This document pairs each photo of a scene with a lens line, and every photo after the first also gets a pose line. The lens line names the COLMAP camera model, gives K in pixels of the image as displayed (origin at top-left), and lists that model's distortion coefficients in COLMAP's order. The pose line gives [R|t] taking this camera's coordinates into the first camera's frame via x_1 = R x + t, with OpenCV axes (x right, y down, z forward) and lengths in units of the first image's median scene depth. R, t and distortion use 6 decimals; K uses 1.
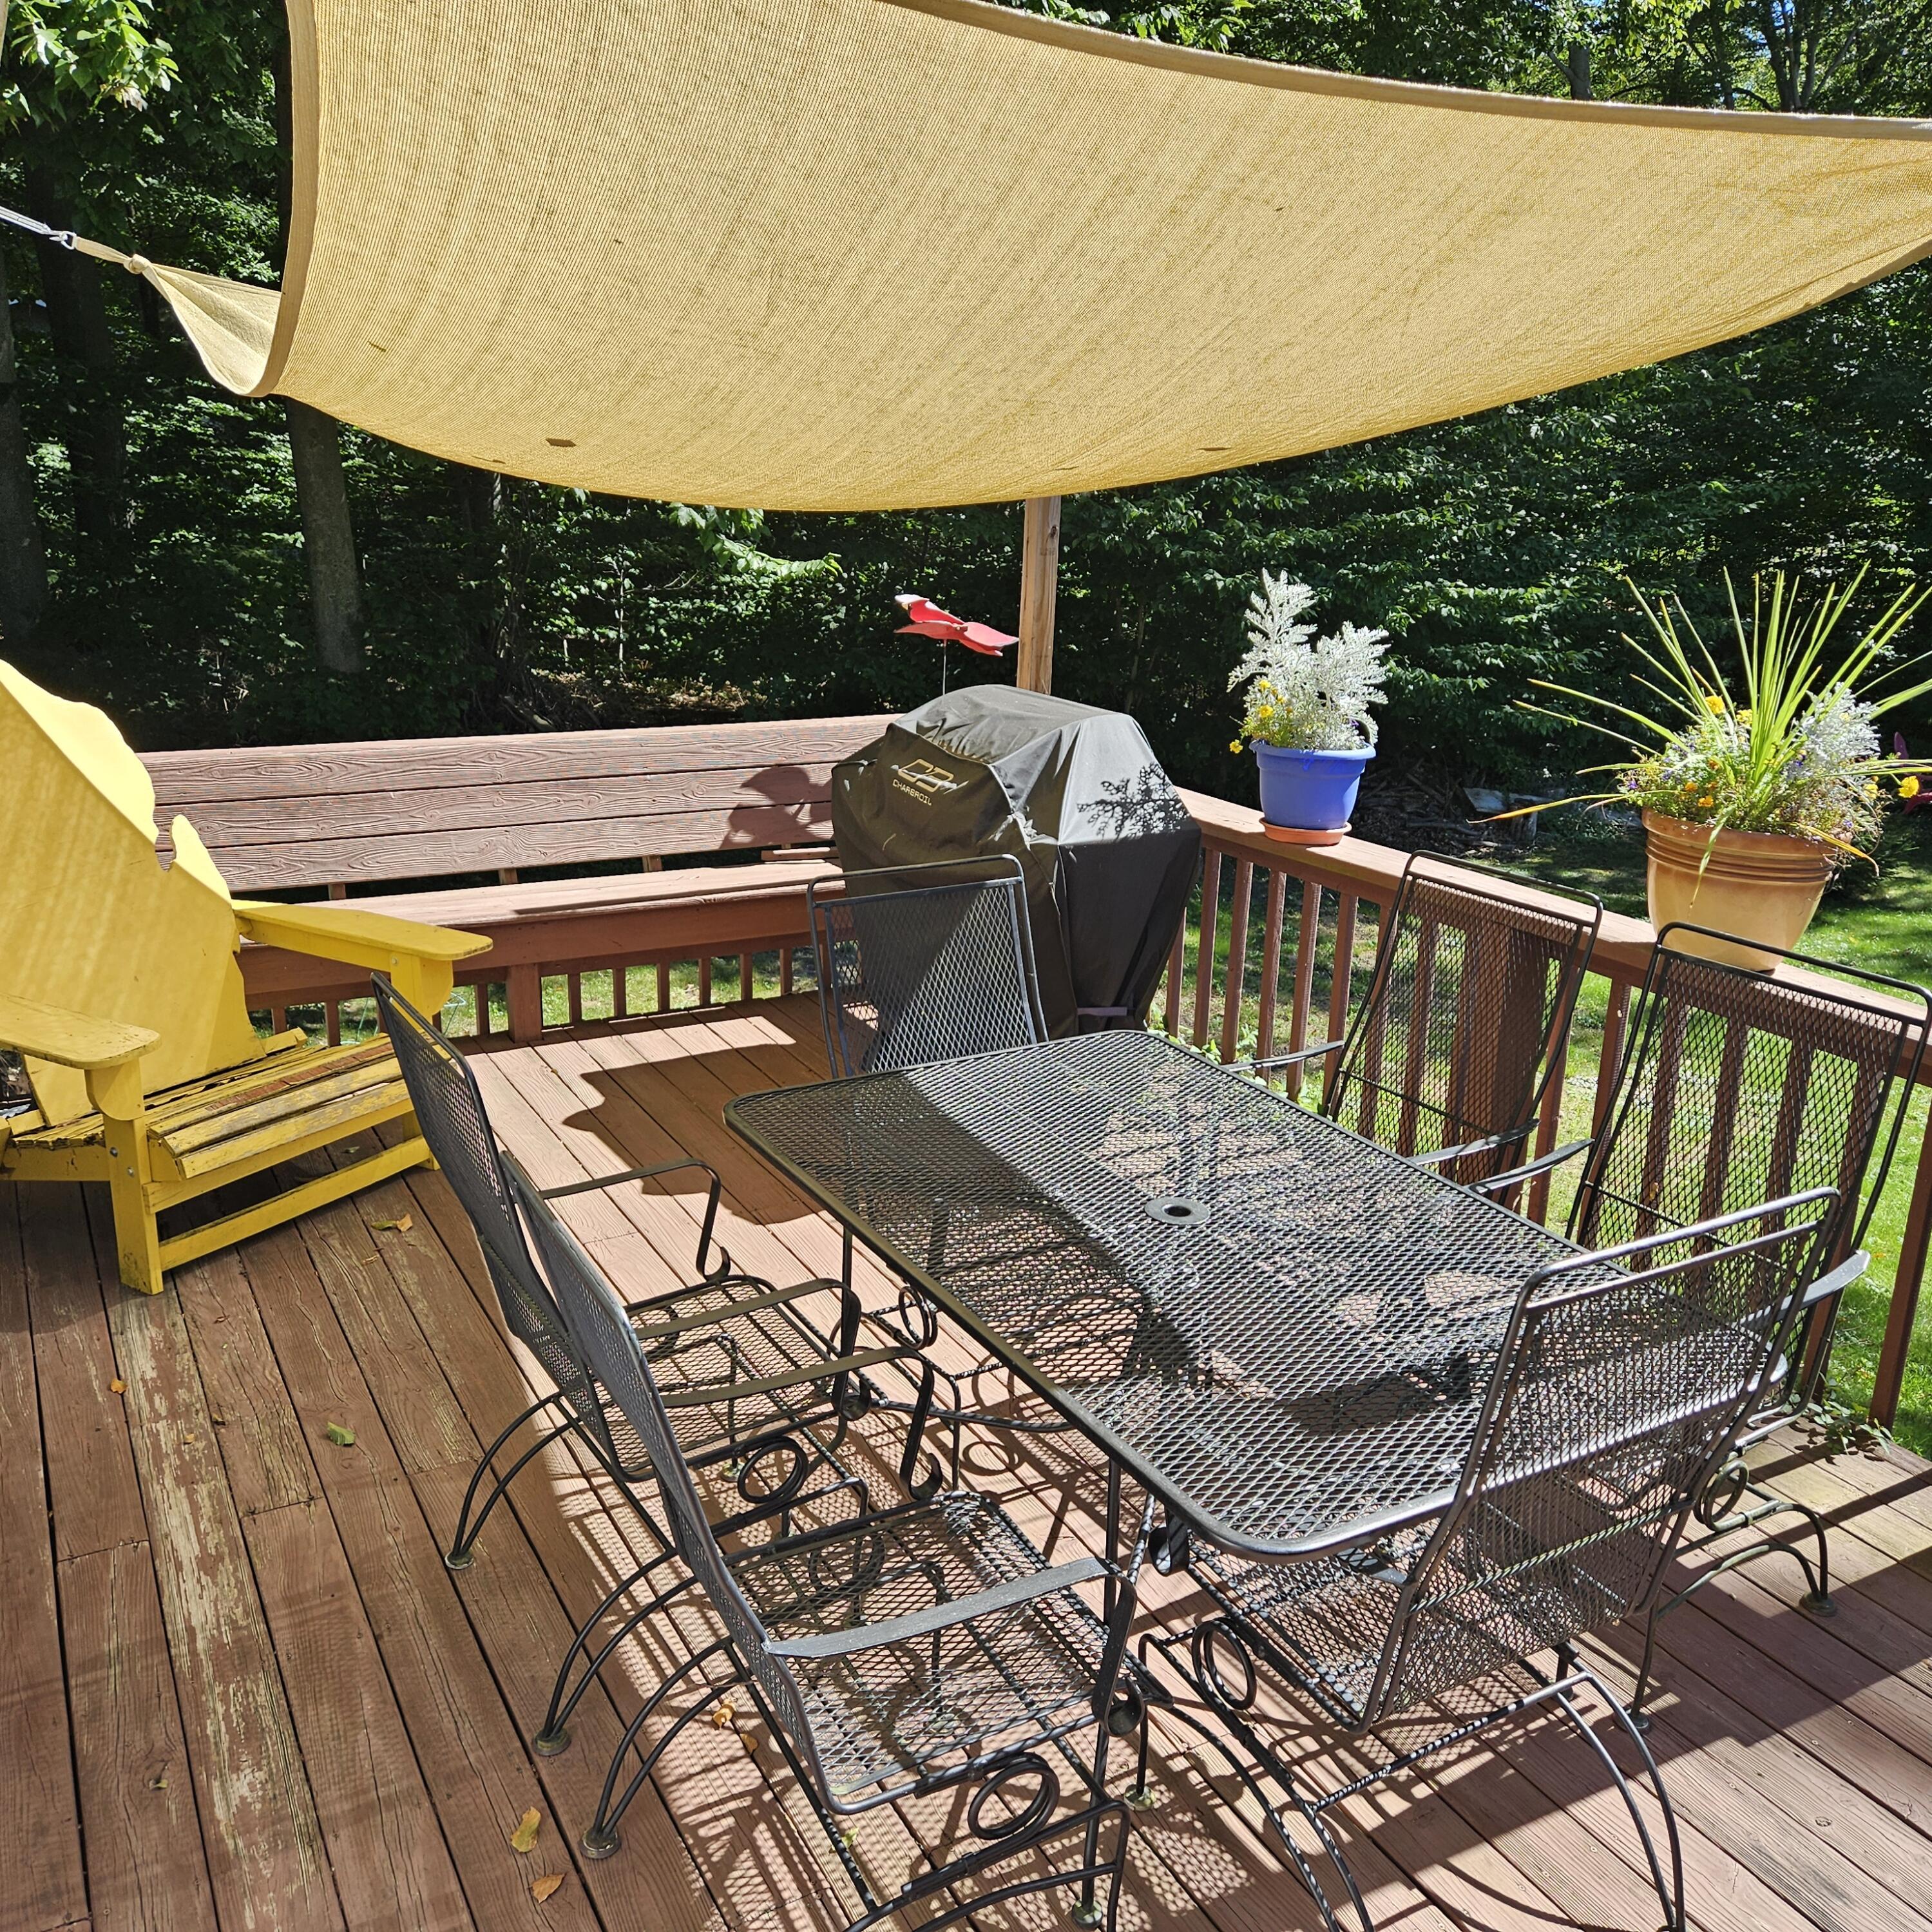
lens RADIAL K [[1703.6, 0, 966.0], [0, 1703.6, 966.0], [0, 0, 1]] dist [0.065340, 0.006926]
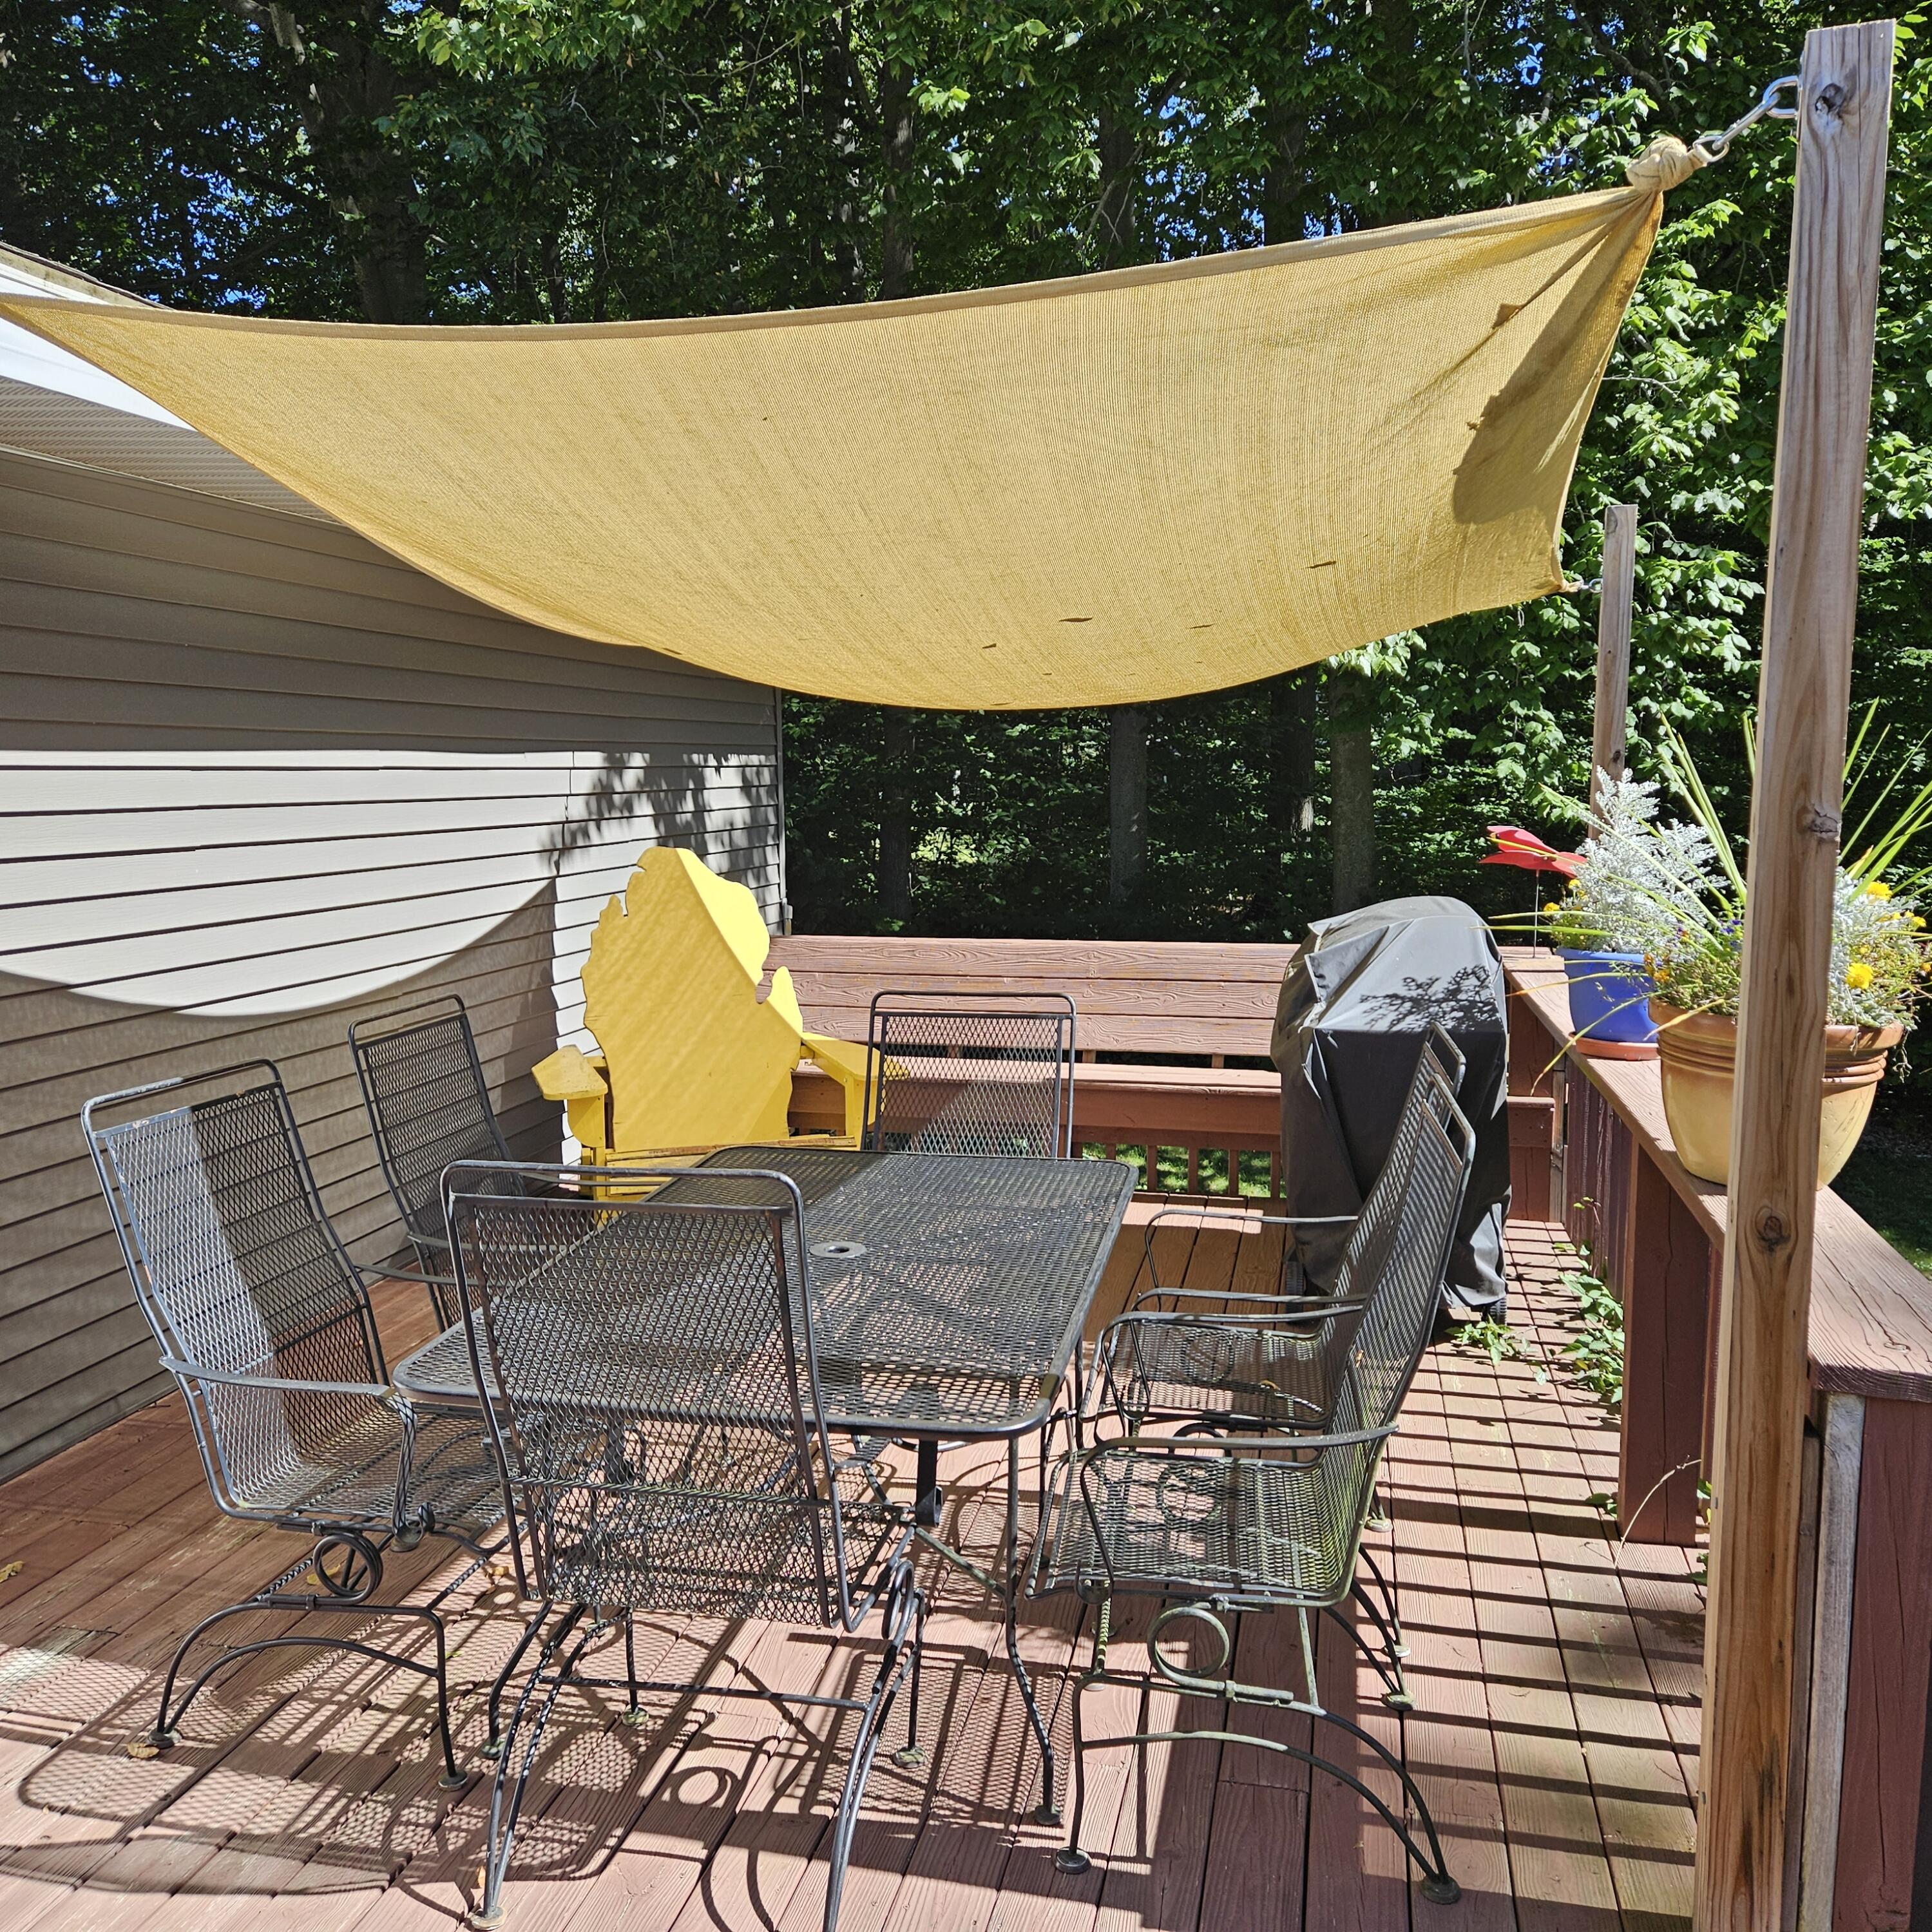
lens RADIAL K [[1707.4, 0, 966.0], [0, 1707.4, 966.0], [0, 0, 1]] dist [0.040172, -0.003629]
pose [[0.739363, 0.048686, -0.671544, 0.561339], [-0.167741, 0.979254, -0.113686, 0.041600], [0.652077, 0.196701, 0.732191, 0.104523]]
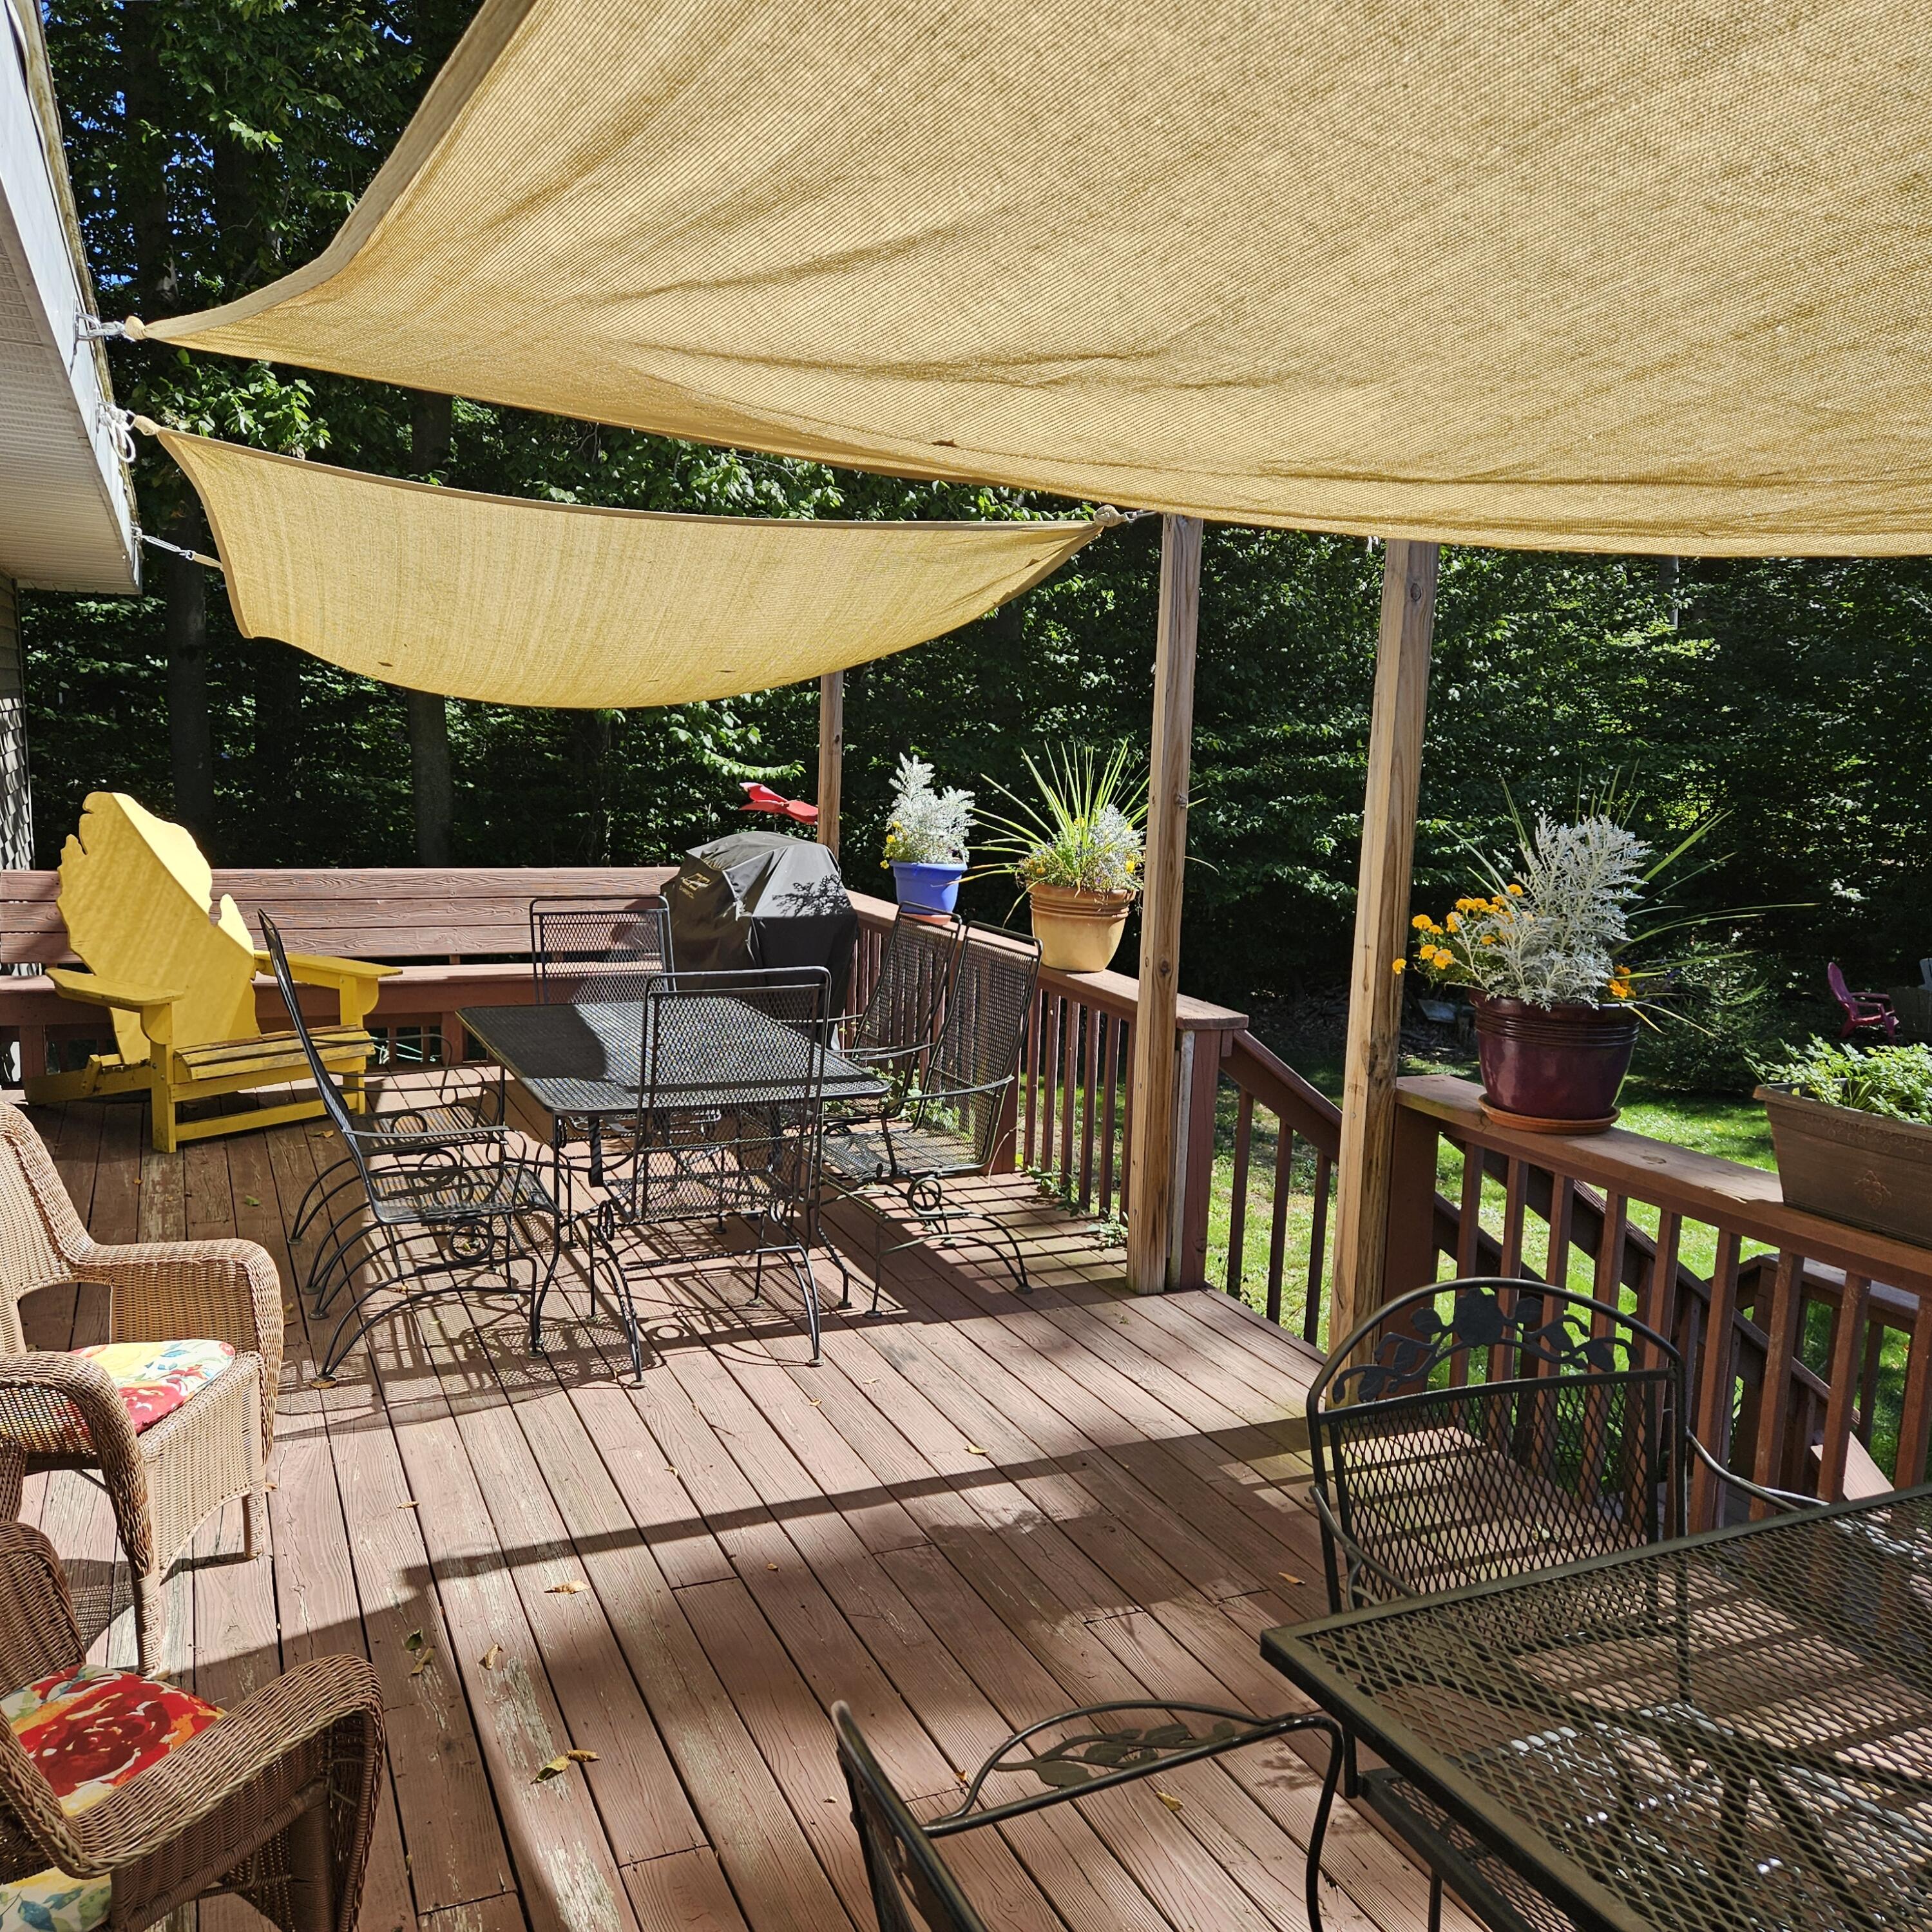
lens RADIAL K [[1703.6, 0, 966.0], [0, 1703.6, 966.0], [0, 0, 1]] dist [0.065340, 0.006926]
pose [[0.996106, 0.019683, -0.085936, 0.376293], [-0.032044, 0.988923, -0.144926, 0.191308], [0.082131, 0.147116, 0.985704, -0.528800]]
